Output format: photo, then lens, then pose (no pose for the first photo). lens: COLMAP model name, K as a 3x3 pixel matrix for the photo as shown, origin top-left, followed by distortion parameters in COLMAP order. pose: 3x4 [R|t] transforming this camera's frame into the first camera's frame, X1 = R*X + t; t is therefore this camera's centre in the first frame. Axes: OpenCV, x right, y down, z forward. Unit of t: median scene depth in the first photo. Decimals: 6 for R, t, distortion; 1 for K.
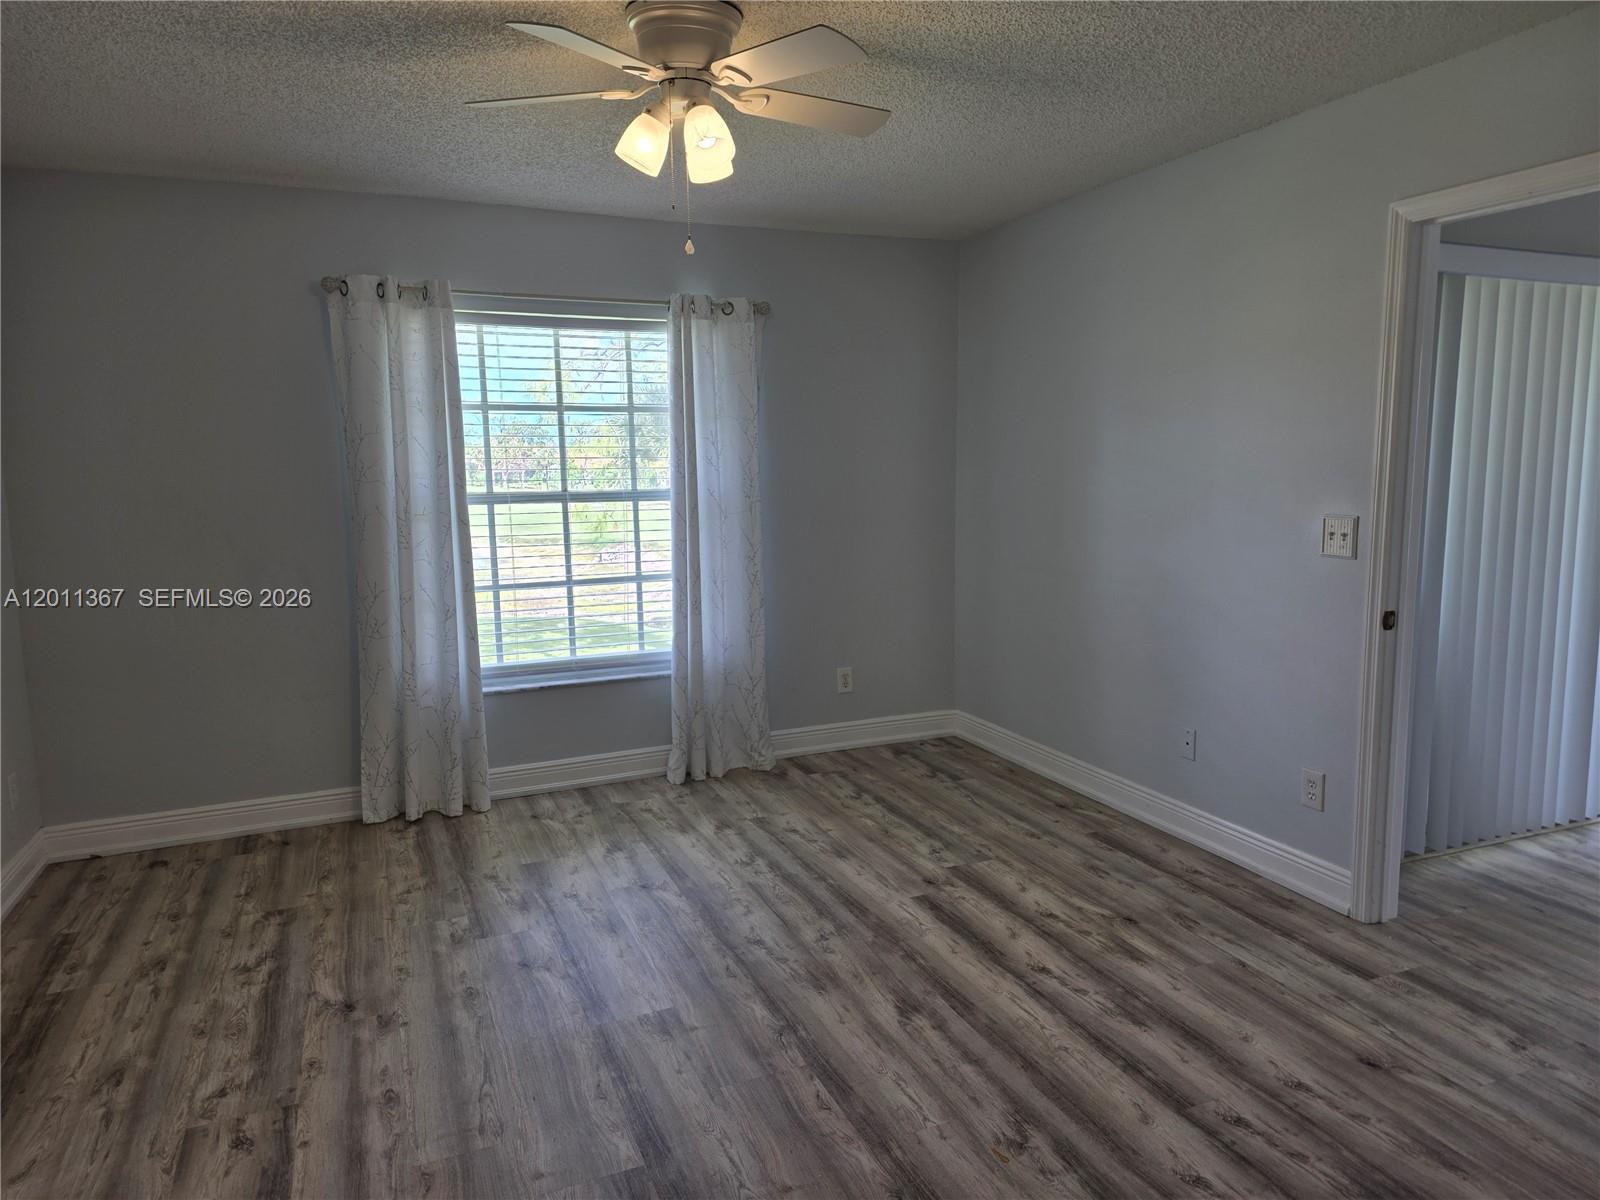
lens RADIAL K [[1074.2, 0, 807.7], [0, 1074.2, 603.6], [0, 0, 1]] dist [0.078598, -0.082685]
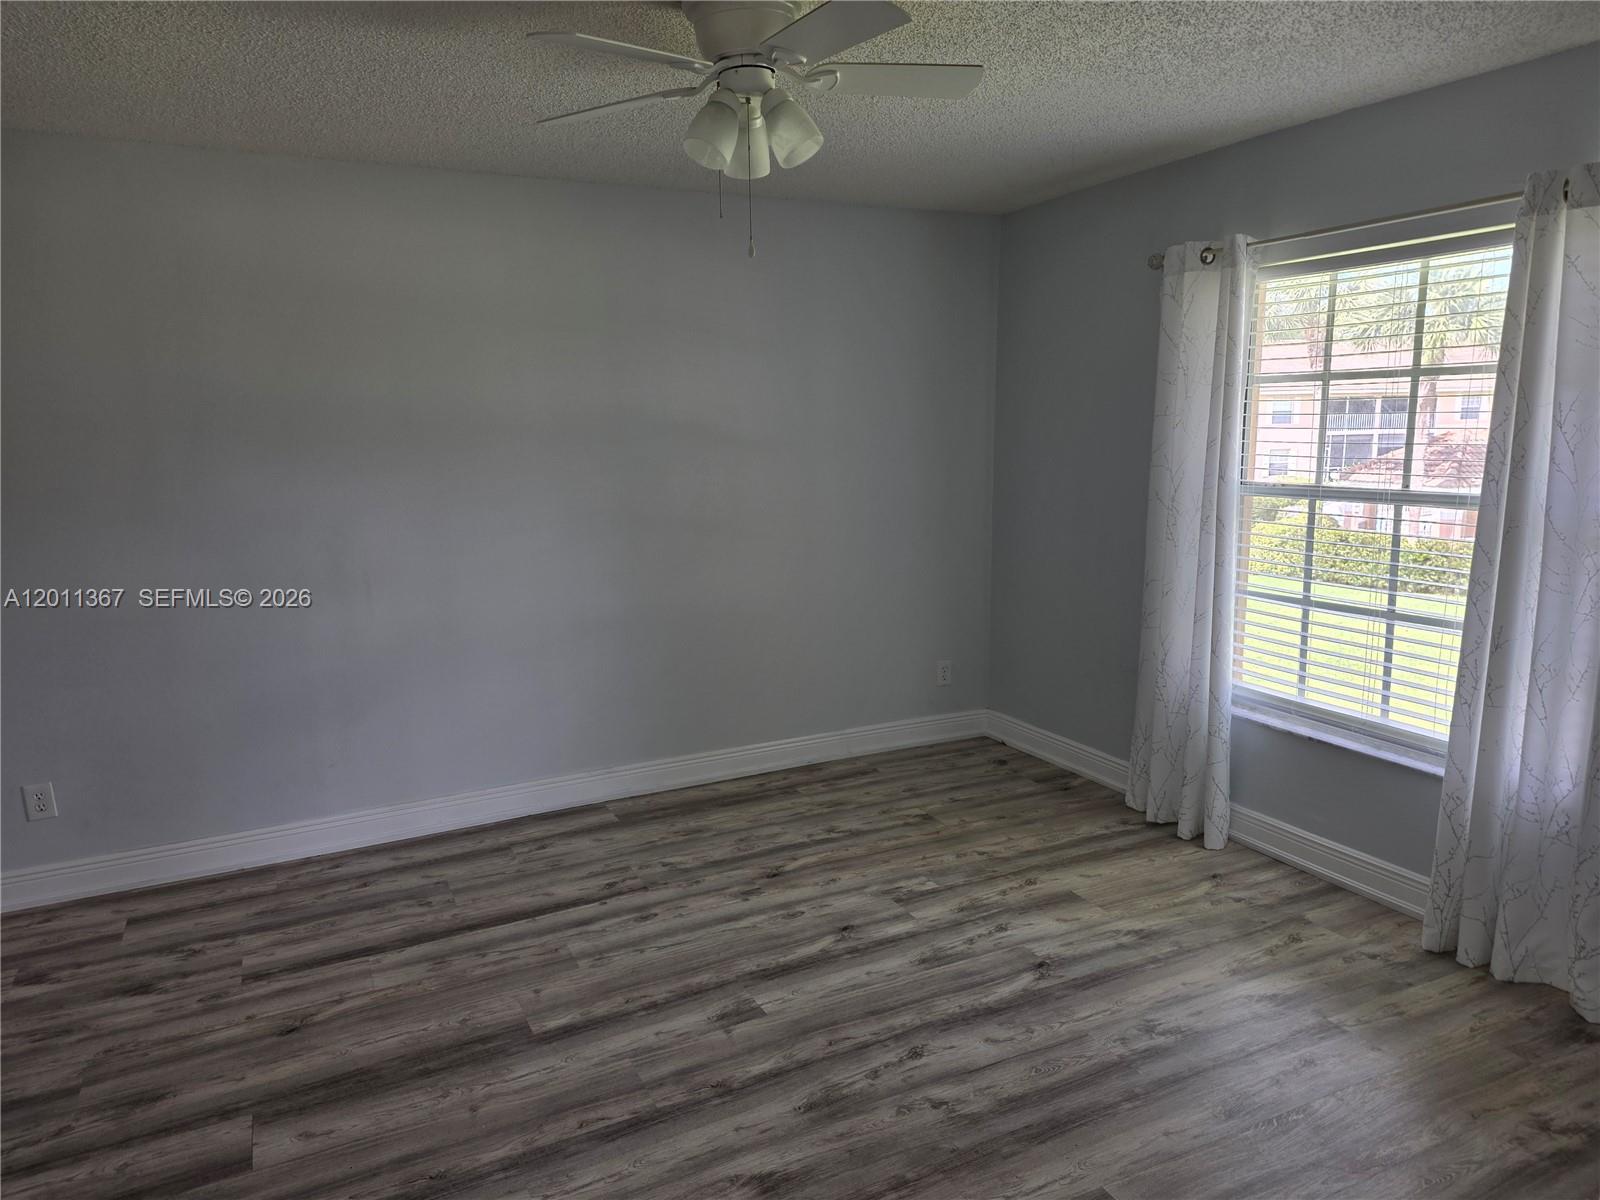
lens RADIAL K [[1074.2, 0, 807.7], [0, 1074.2, 603.6], [0, 0, 1]] dist [0.078598, -0.082685]
pose [[0.046419, 0.185485, -0.981550, 0.633507], [-0.123258, 0.976164, 0.178638, -0.146467], [0.991288, 0.112692, 0.068175, 0.740231]]
